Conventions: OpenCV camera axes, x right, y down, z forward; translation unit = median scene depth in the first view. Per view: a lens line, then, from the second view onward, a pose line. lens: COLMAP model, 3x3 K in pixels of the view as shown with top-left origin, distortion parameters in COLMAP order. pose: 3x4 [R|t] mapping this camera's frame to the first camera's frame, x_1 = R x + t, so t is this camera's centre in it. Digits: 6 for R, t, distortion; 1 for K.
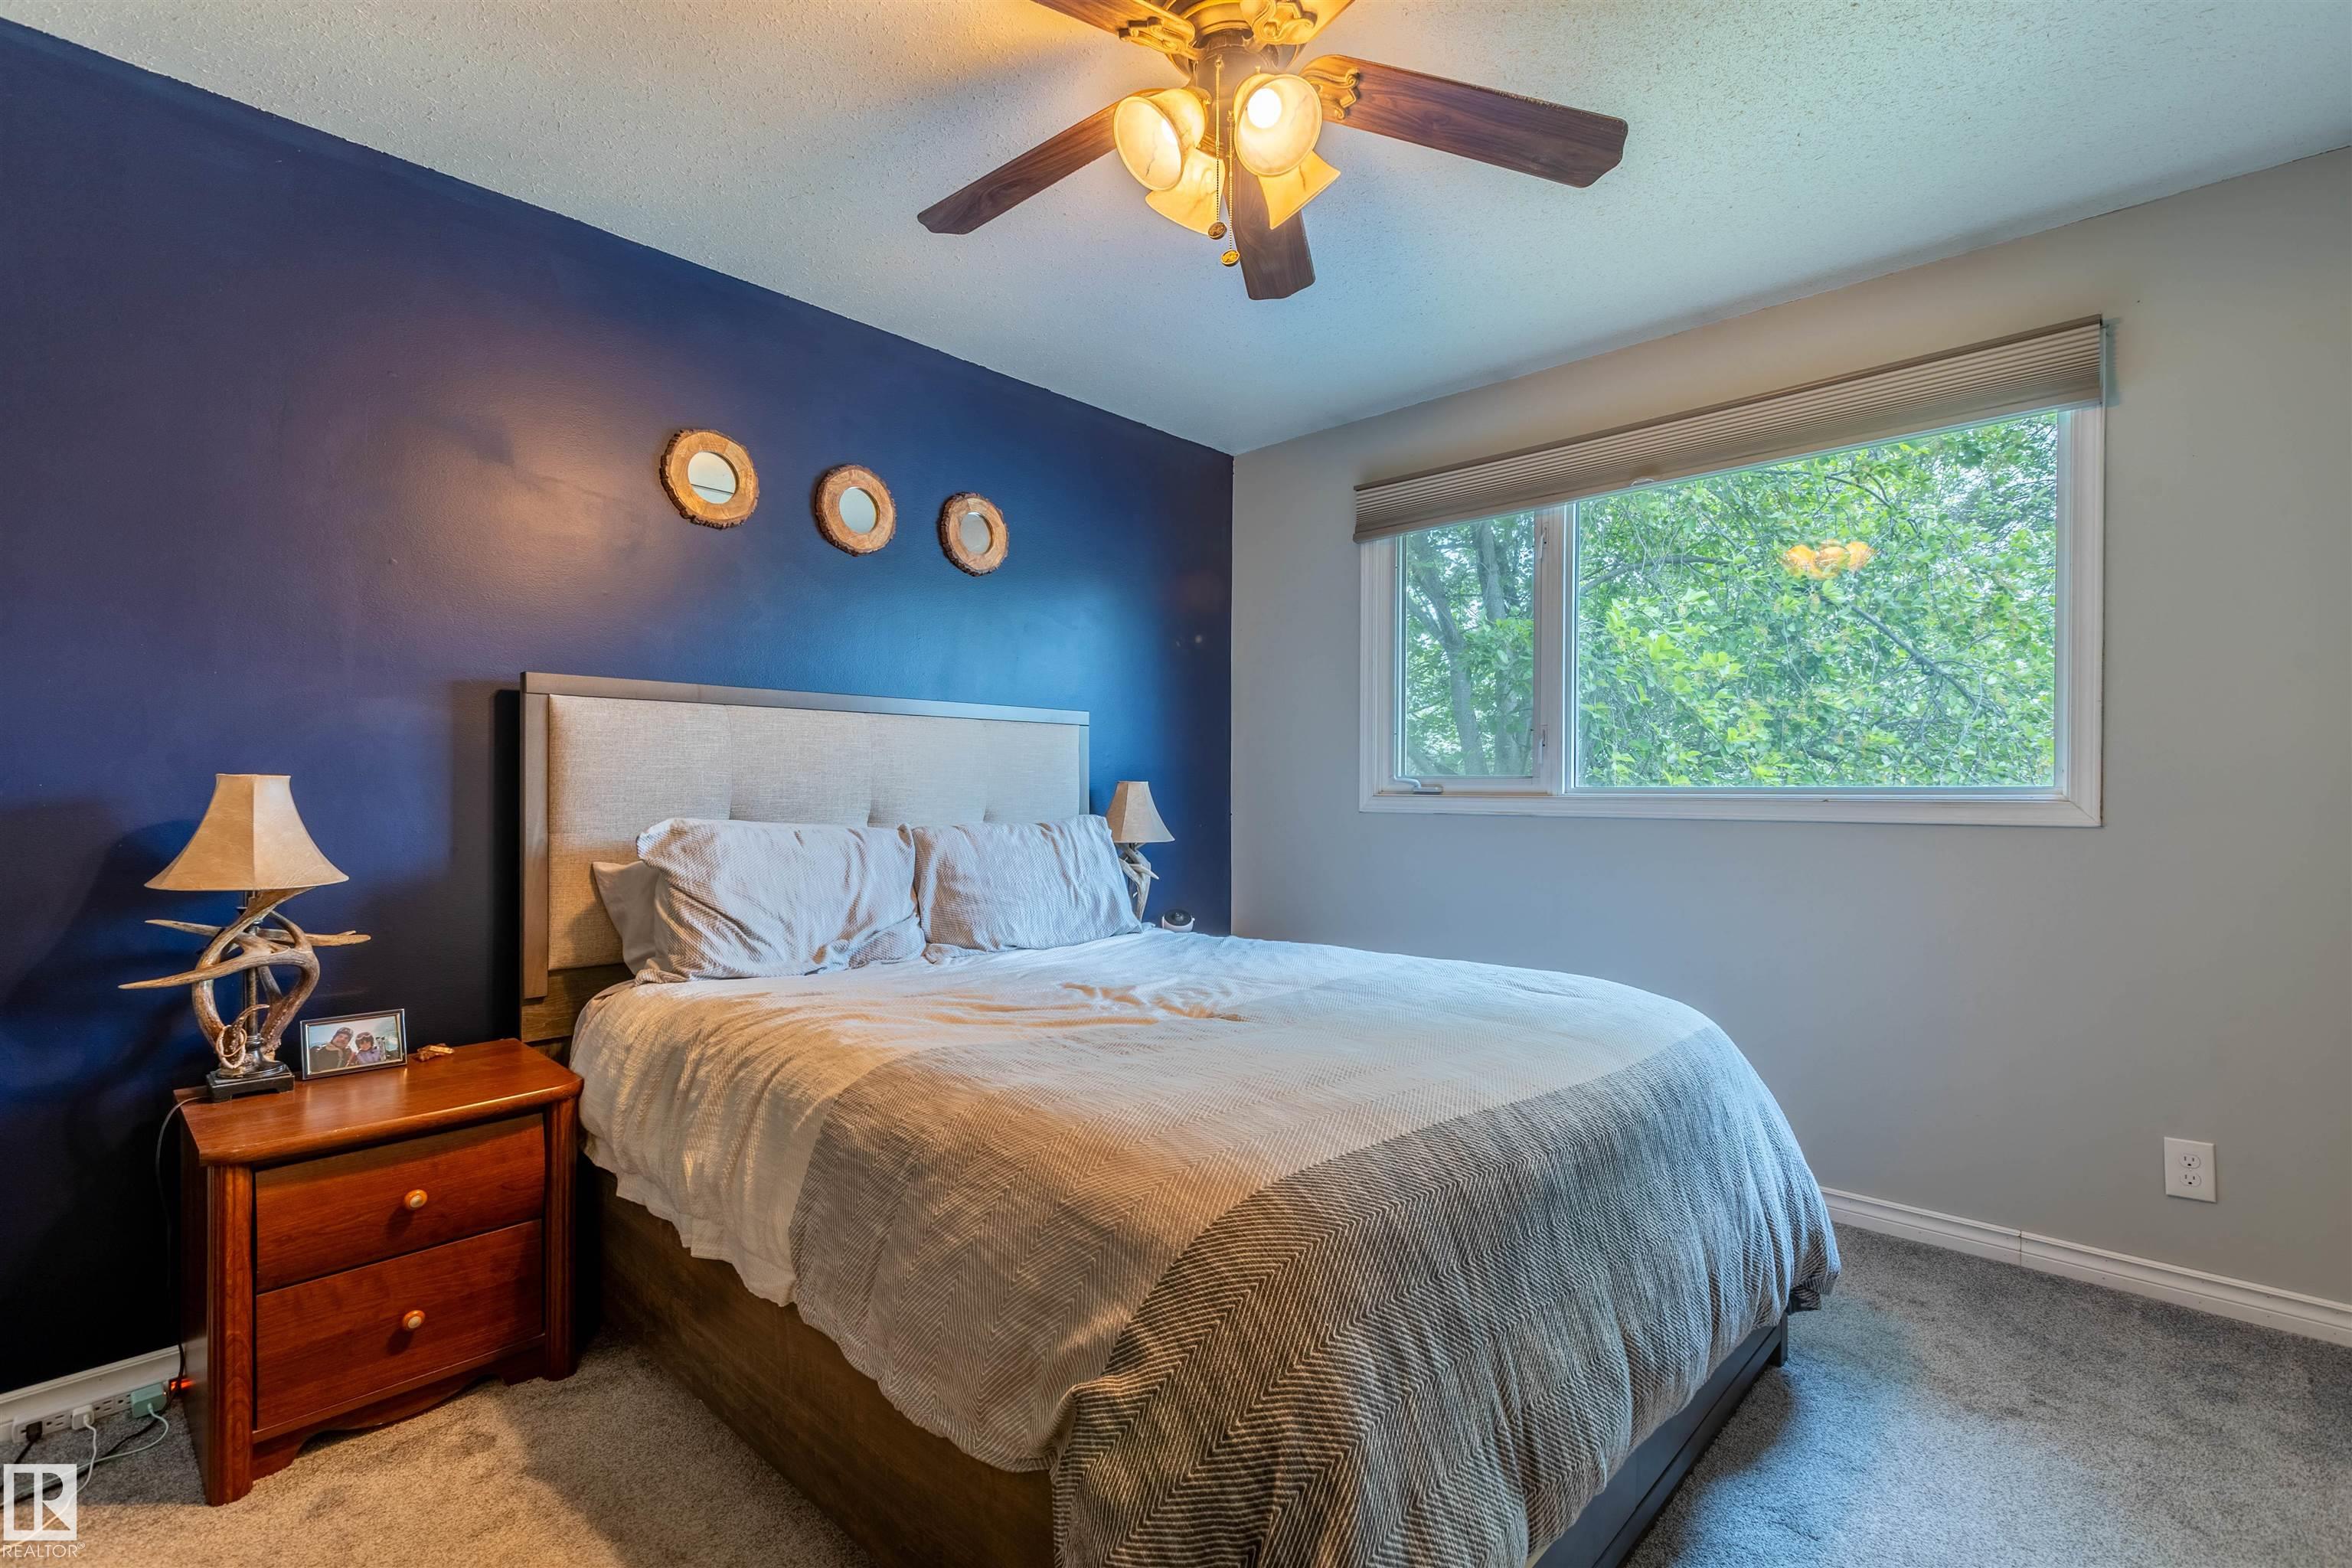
lens RADIAL K [[1018.9, 0, 1186.0], [0, 1018.9, 795.2], [0, 0, 1]] dist [0.000279, 0.000540]
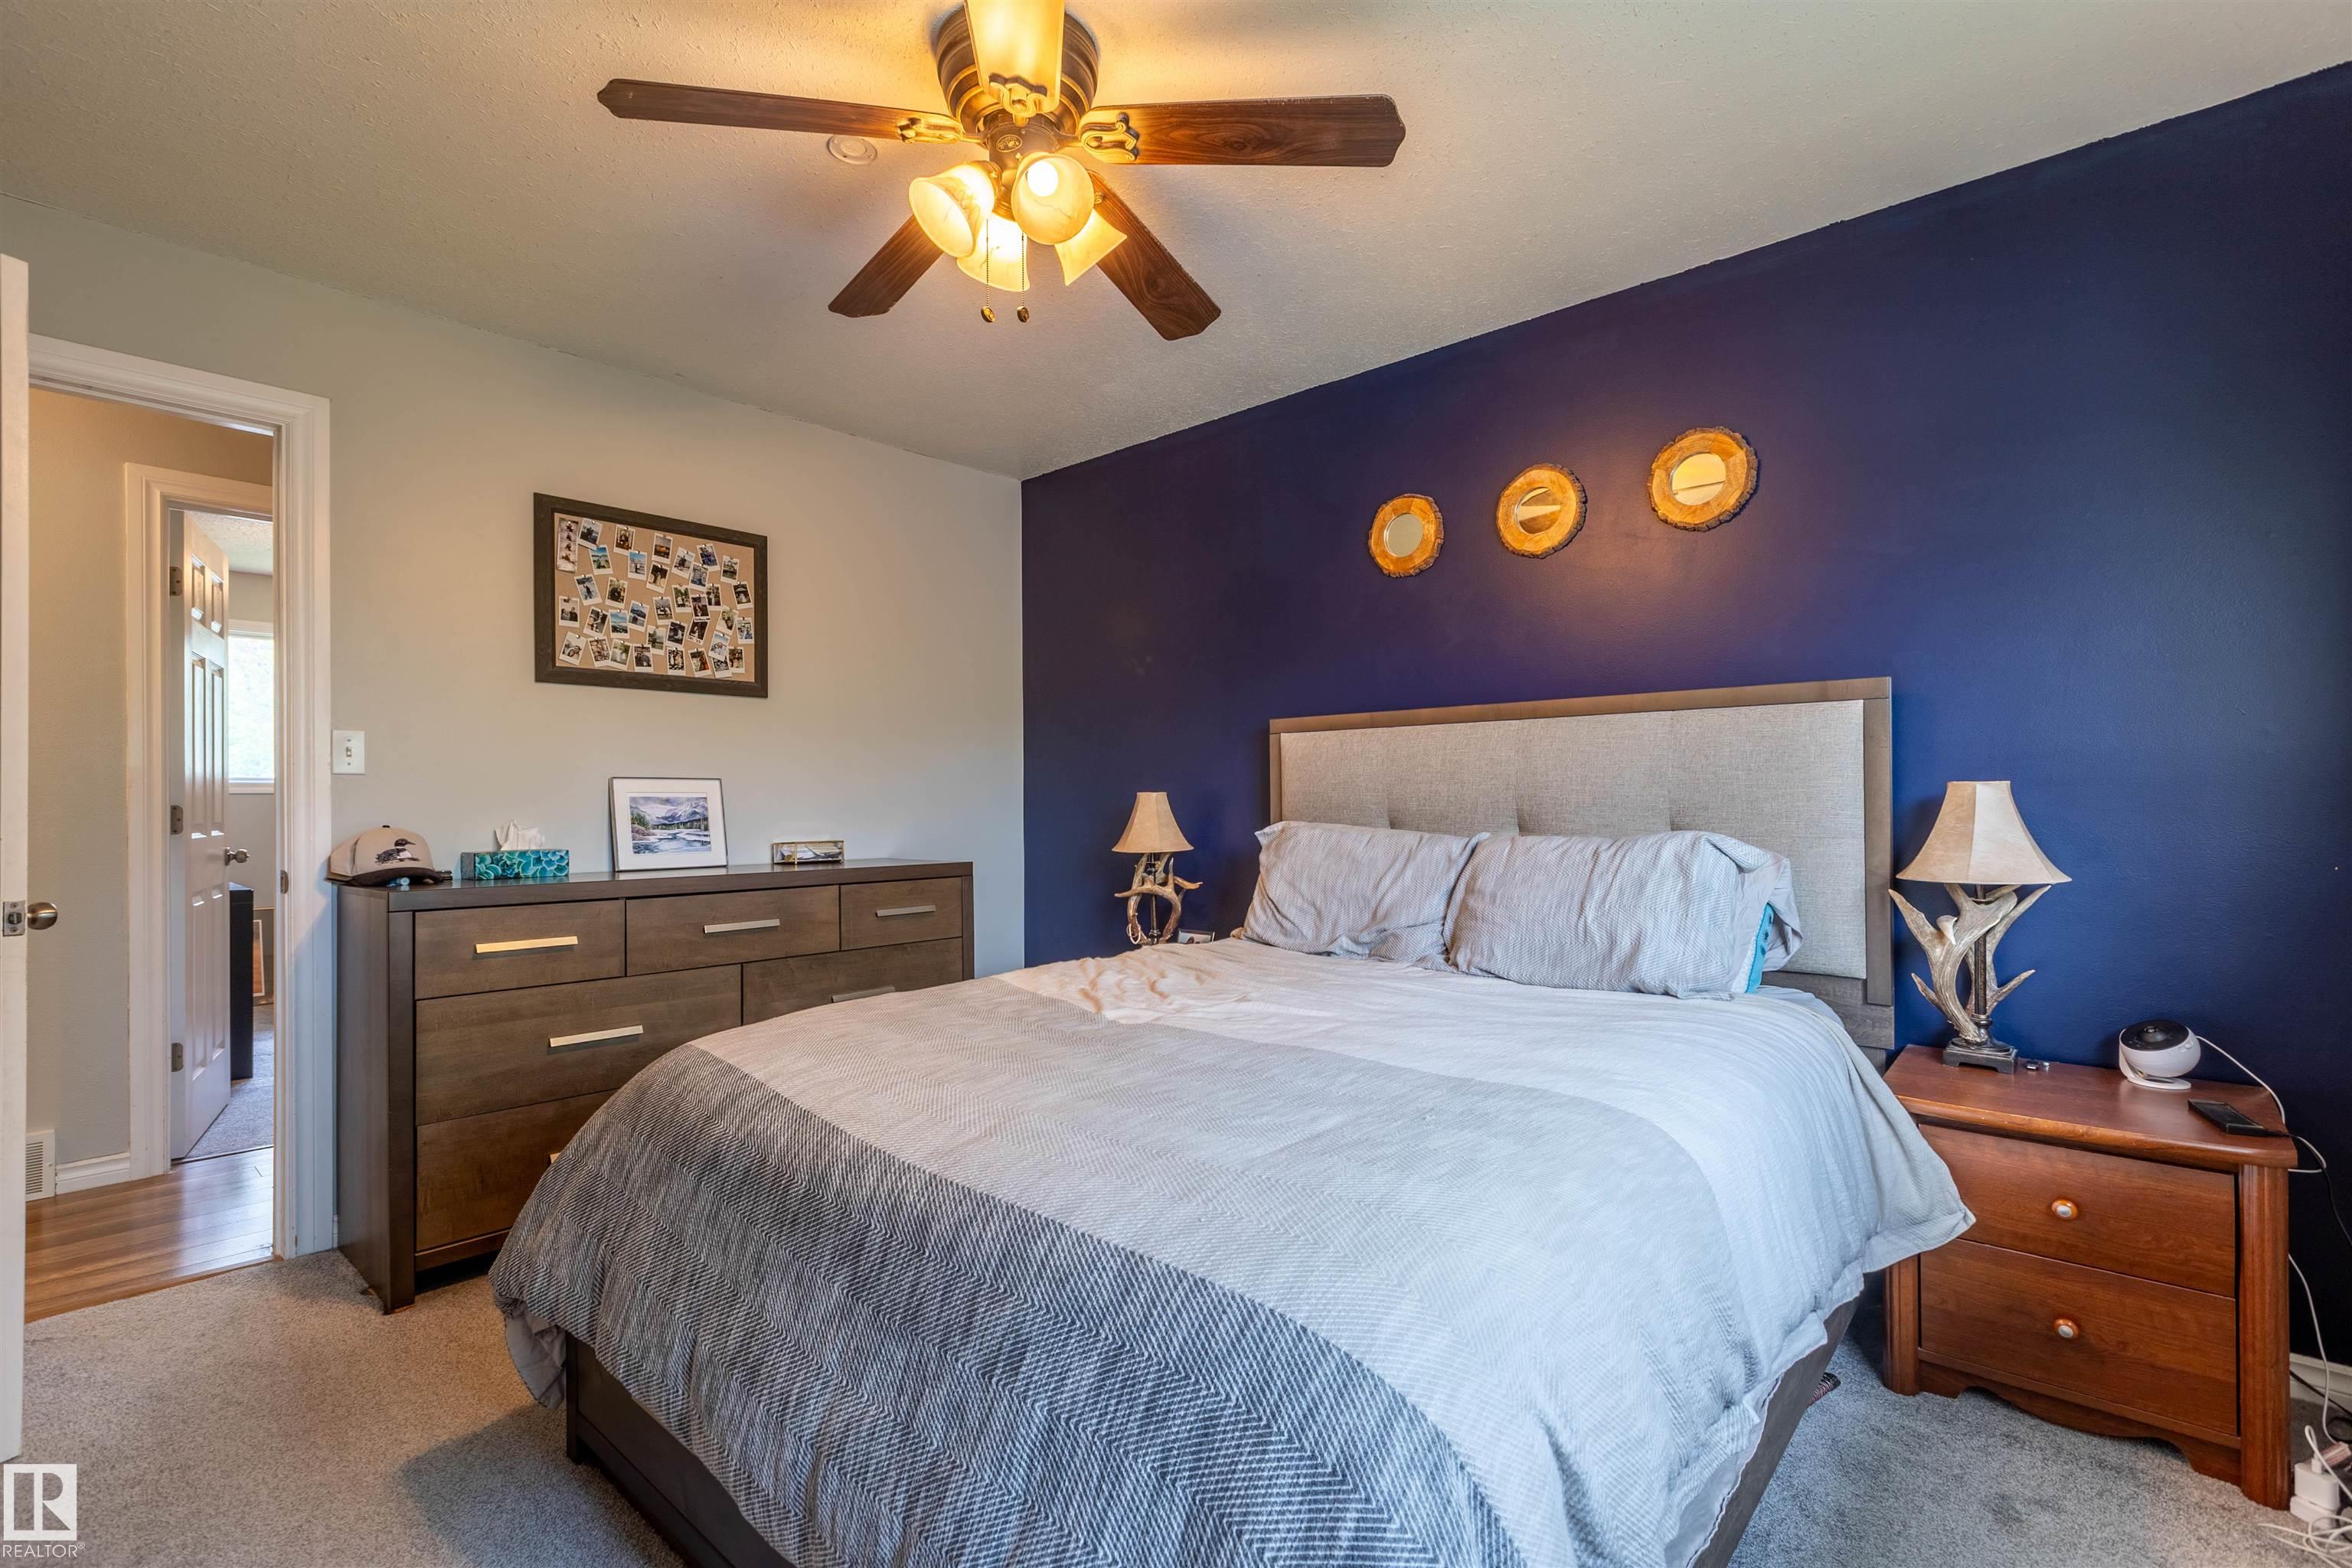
lens RADIAL K [[1018.9, 0, 1186.0], [0, 1018.9, 795.2], [0, 0, 1]] dist [0.000279, 0.000540]
pose [[0.075596, -0.007675, -0.997109, 0.730979], [0.002097, 0.999969, -0.007538, -0.001454], [0.997136, -0.001521, 0.075610, 0.690774]]
